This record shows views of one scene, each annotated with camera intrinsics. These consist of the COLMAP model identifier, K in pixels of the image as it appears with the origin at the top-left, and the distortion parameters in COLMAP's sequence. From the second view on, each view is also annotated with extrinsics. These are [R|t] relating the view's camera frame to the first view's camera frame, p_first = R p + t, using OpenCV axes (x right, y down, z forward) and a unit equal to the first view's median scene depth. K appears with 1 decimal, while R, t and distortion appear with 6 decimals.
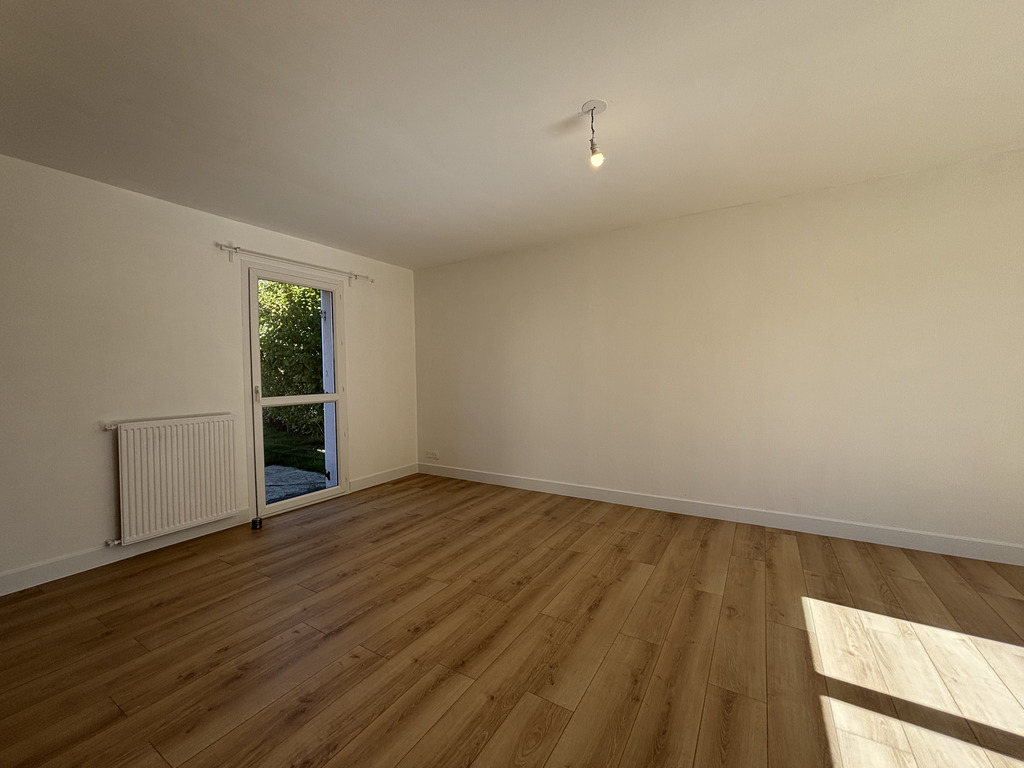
lens RADIAL K [[411.1, 0, 513.3], [0, 411.1, 386.2], [0, 0, 1]] dist [-0.000063, -0.000206]
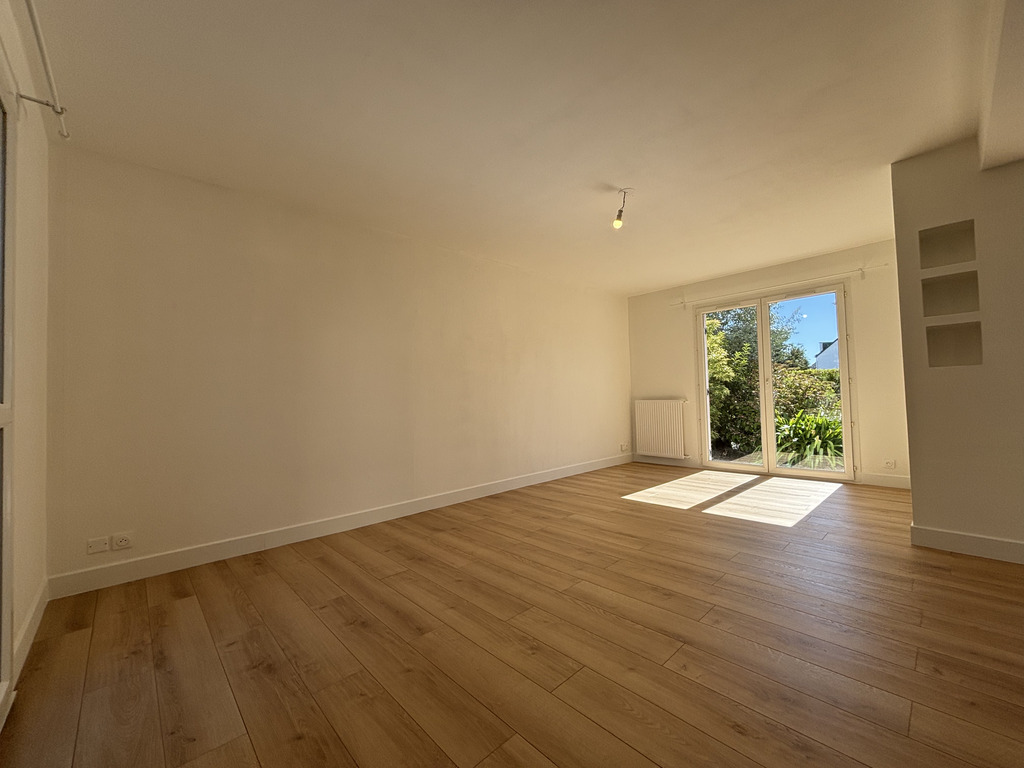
lens RADIAL K [[411.1, 0, 512.2], [0, 411.1, 385.8], [0, 0, 1]] dist [-0.000063, -0.000206]
pose [[0.275586, 0.029945, 0.960810, -0.886126], [0.057536, 0.997209, -0.047583, 0.055429], [-0.959553, 0.068394, 0.273094, 0.682976]]
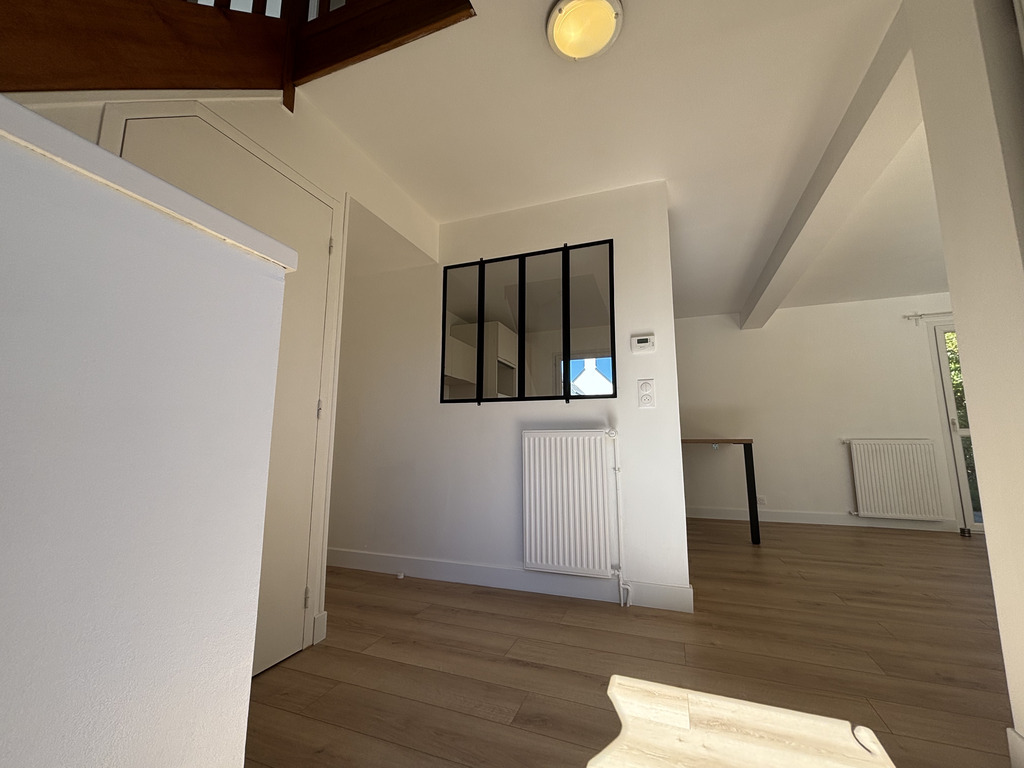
lens RADIAL K [[411.1, 0, 513.1], [0, 411.1, 387.1], [0, 0, 1]] dist [-0.000063, -0.000206]
pose [[0.164210, -0.134239, -0.977249, 0.385063], [-0.032750, 0.989409, -0.141413, 0.129962], [0.985882, 0.055226, 0.158074, -0.508683]]
